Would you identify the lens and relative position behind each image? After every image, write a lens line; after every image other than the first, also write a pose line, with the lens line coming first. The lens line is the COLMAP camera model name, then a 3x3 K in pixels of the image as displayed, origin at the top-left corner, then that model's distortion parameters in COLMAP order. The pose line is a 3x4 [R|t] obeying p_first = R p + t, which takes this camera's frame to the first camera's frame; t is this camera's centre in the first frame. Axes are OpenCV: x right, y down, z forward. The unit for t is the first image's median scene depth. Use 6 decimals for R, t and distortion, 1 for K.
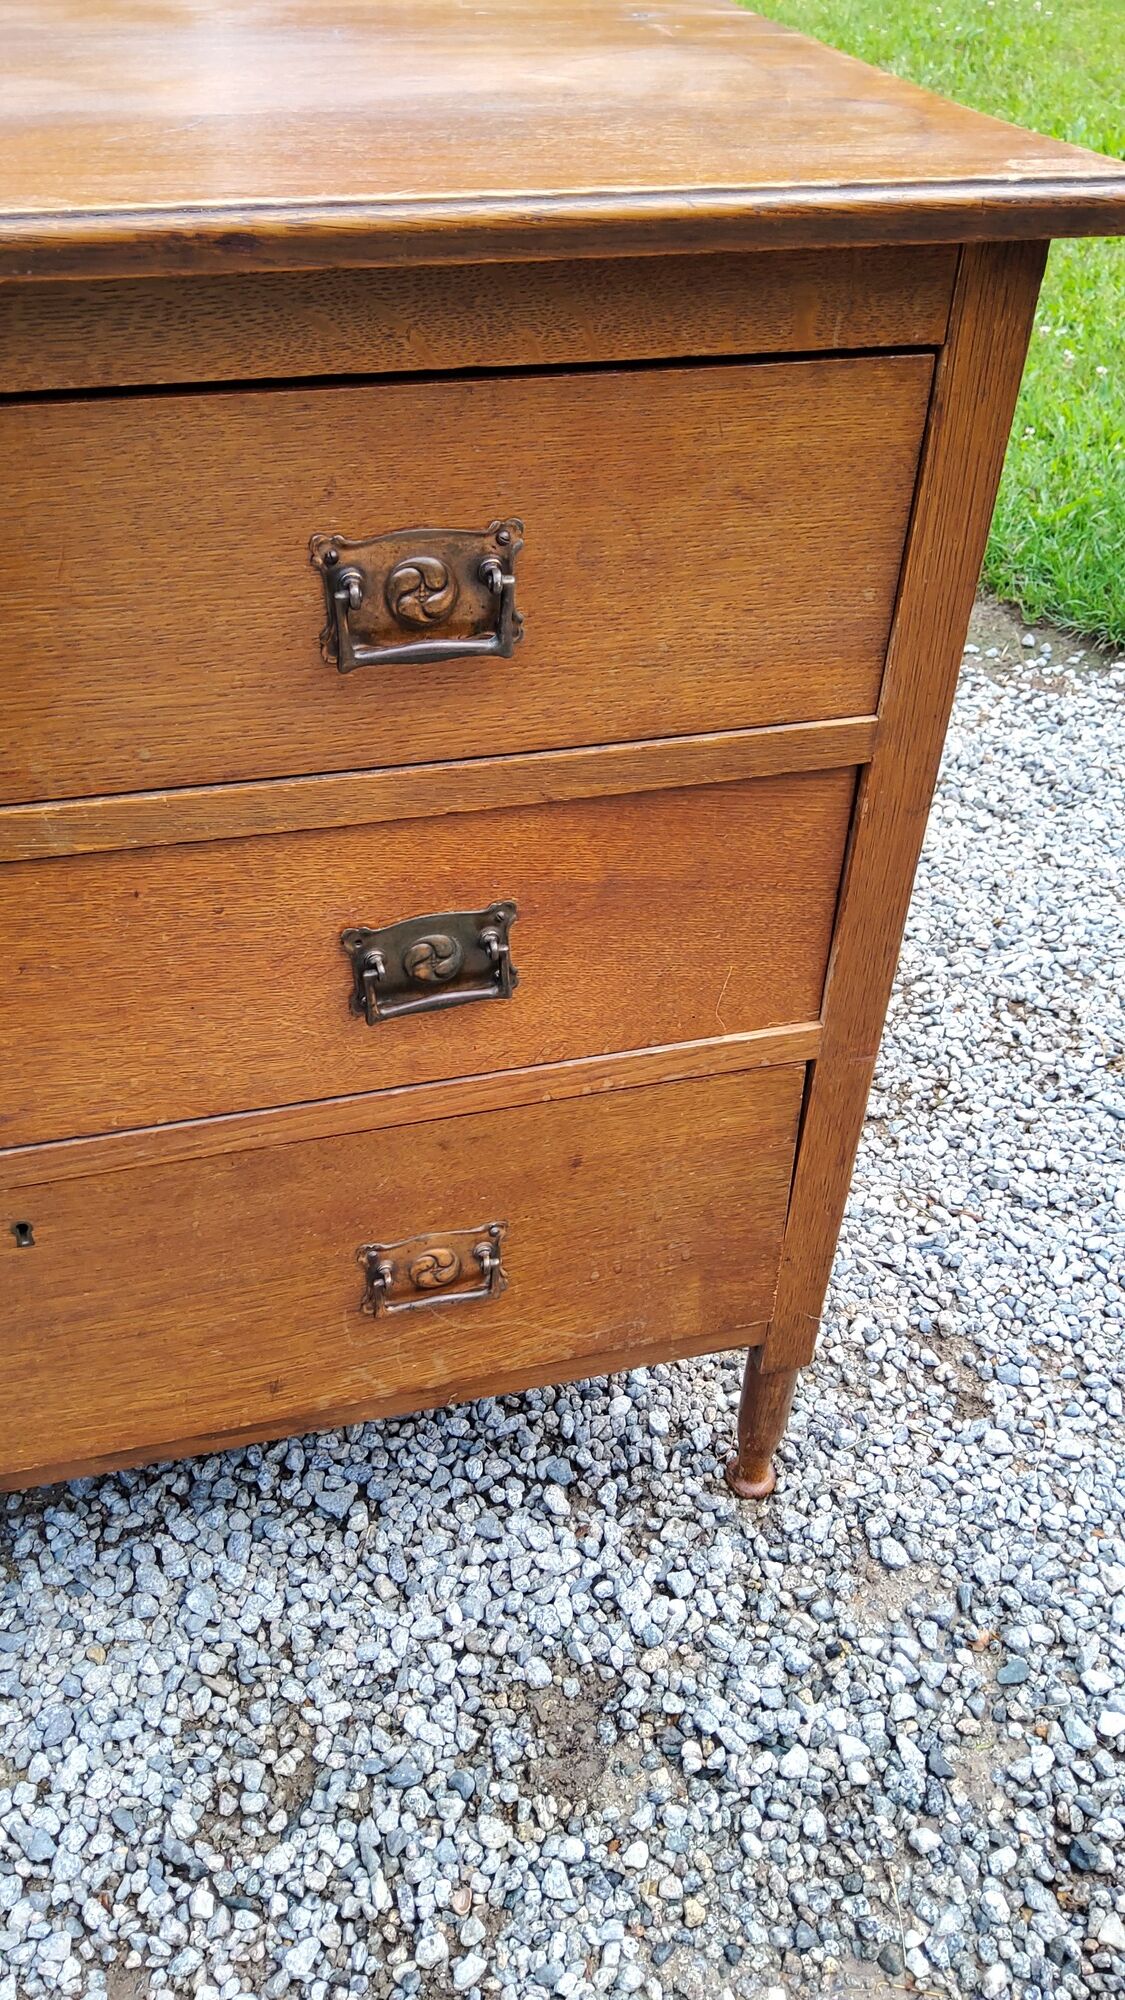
lens RADIAL K [[1571.2, 0, 572.4], [0, 1571.2, 974.0], [0, 0, 1]] dist [0.053822, -0.099216]
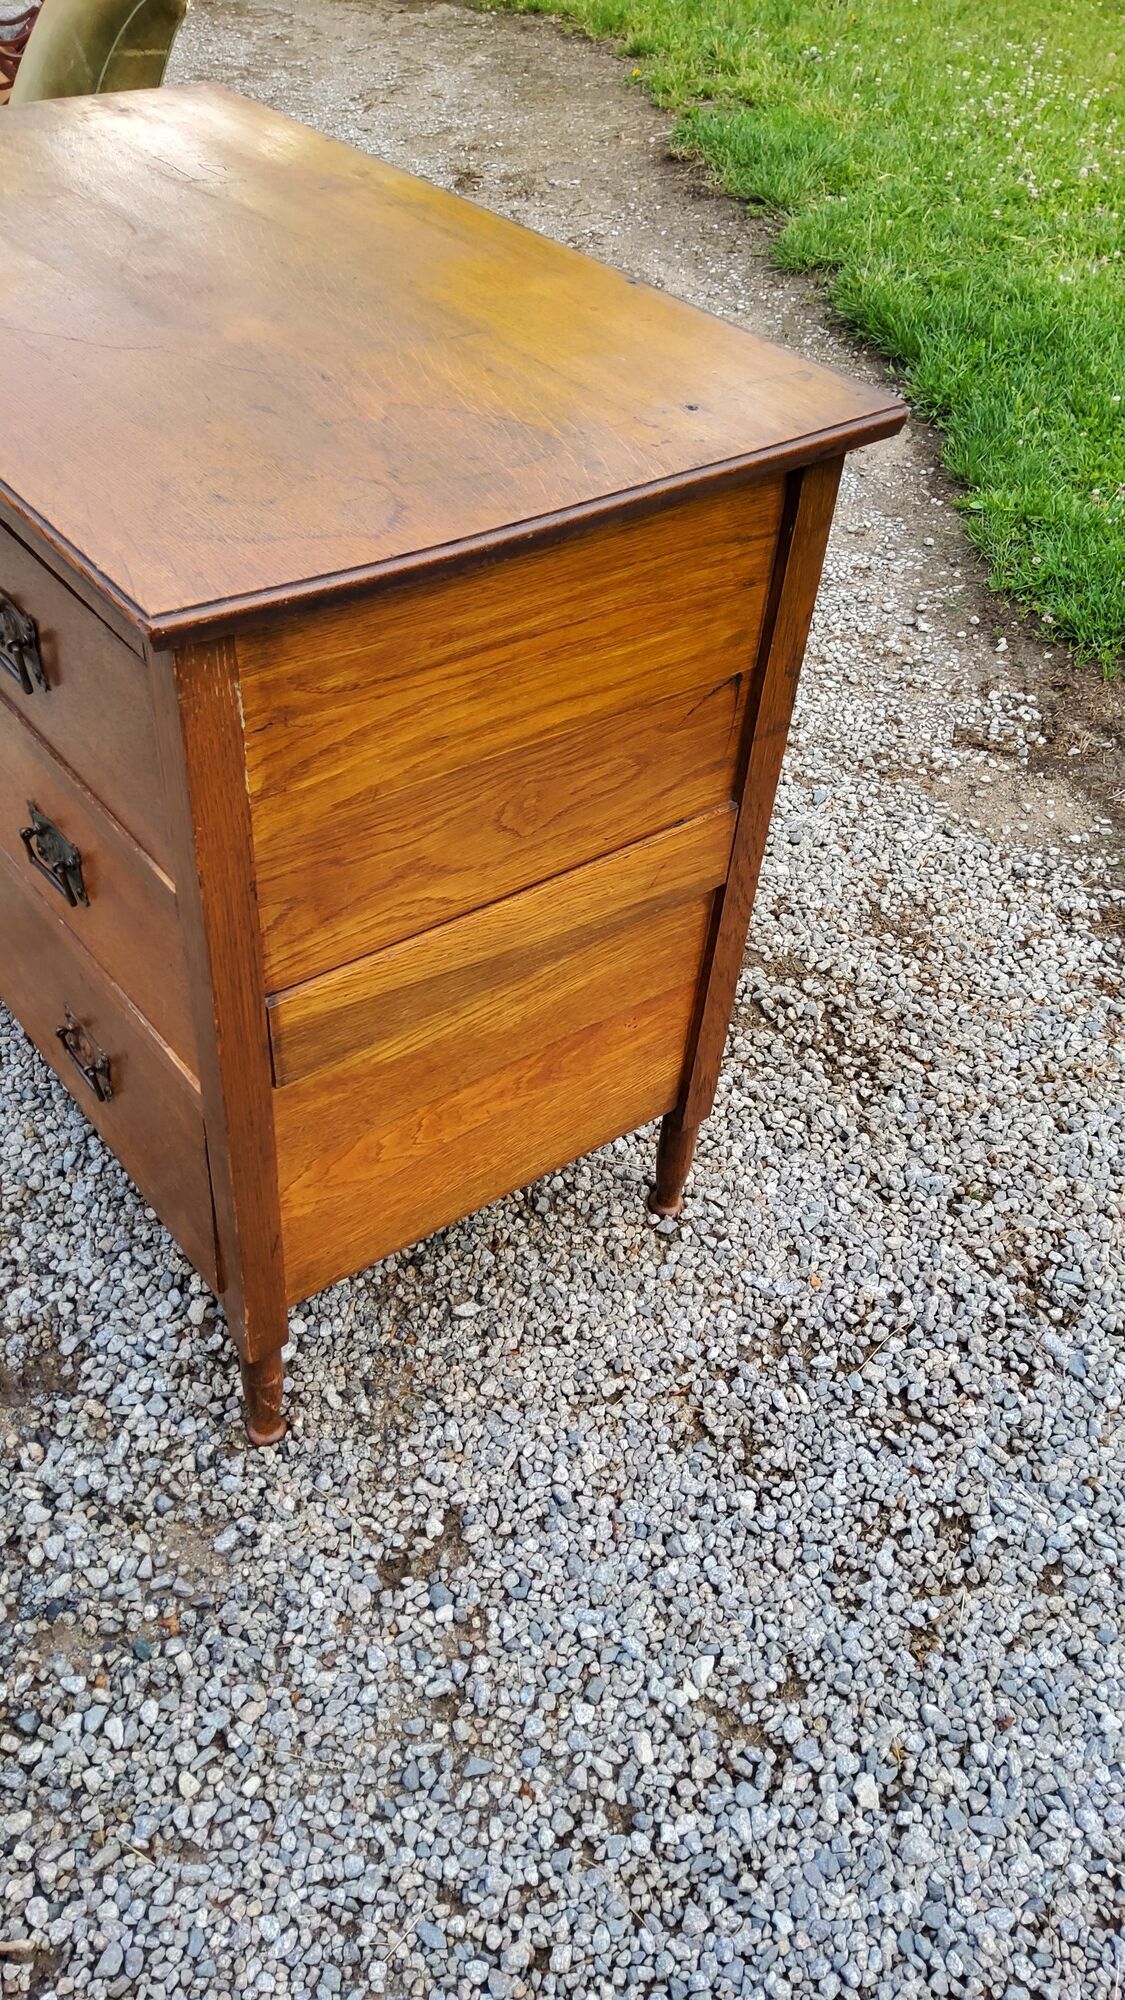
lens RADIAL K [[1479.7, 0, 562.5], [0, 1479.7, 1000.0], [0, 0, 1]] dist [0.175520, -0.419116]
pose [[0.397912, 0.620875, -0.675411, 0.891927], [-0.612508, 0.727882, 0.308256, -0.493384], [0.683008, 0.291036, 0.669924, 0.285490]]
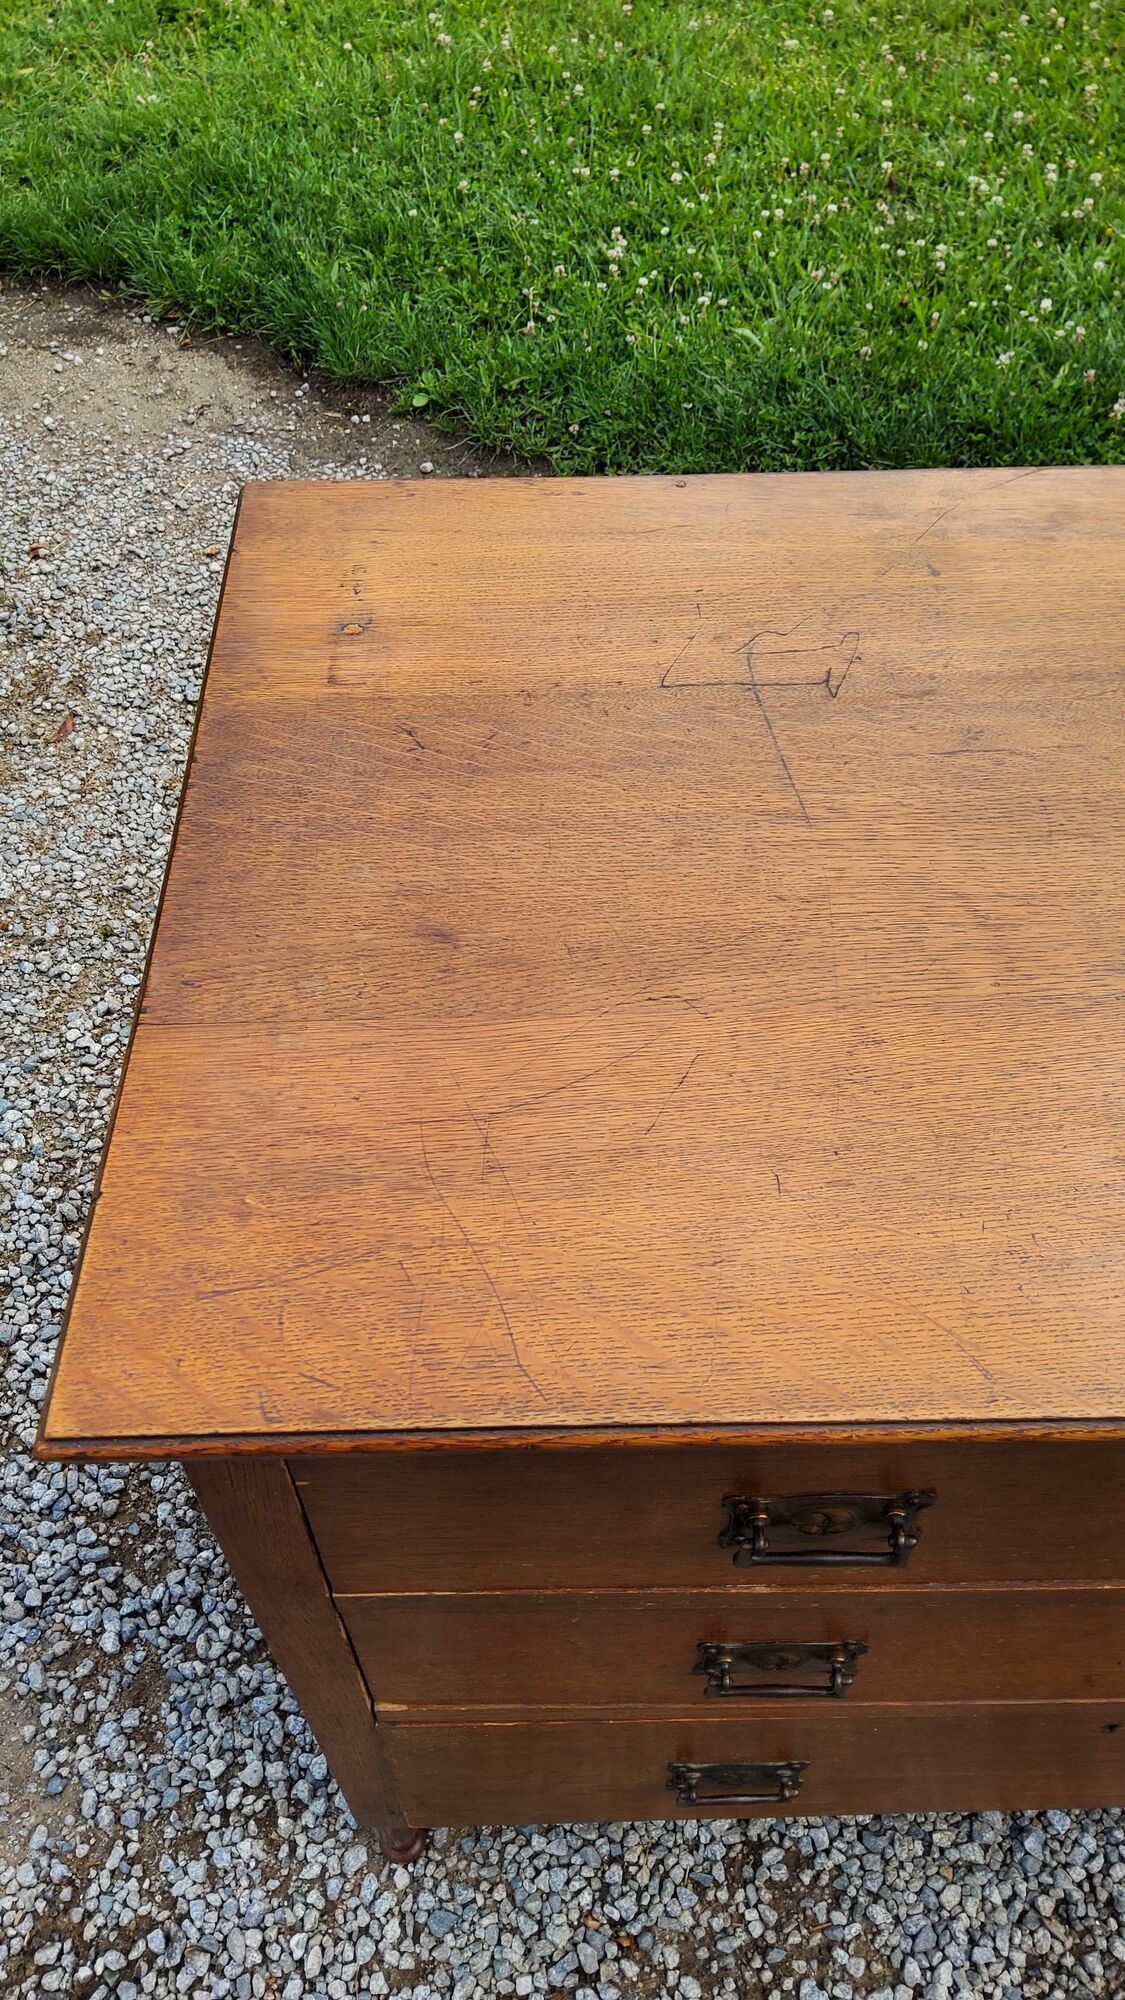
lens RADIAL K [[1535.2, 0, 565.7], [0, 1535.2, 1000.6], [0, 0, 1]] dist [0.009686, -0.028786]
pose [[0.971768, 0.161201, -0.172284, -0.481415], [-0.120897, 0.967265, 0.223121, -0.415980], [0.202611, -0.195993, 0.959445, -0.026331]]
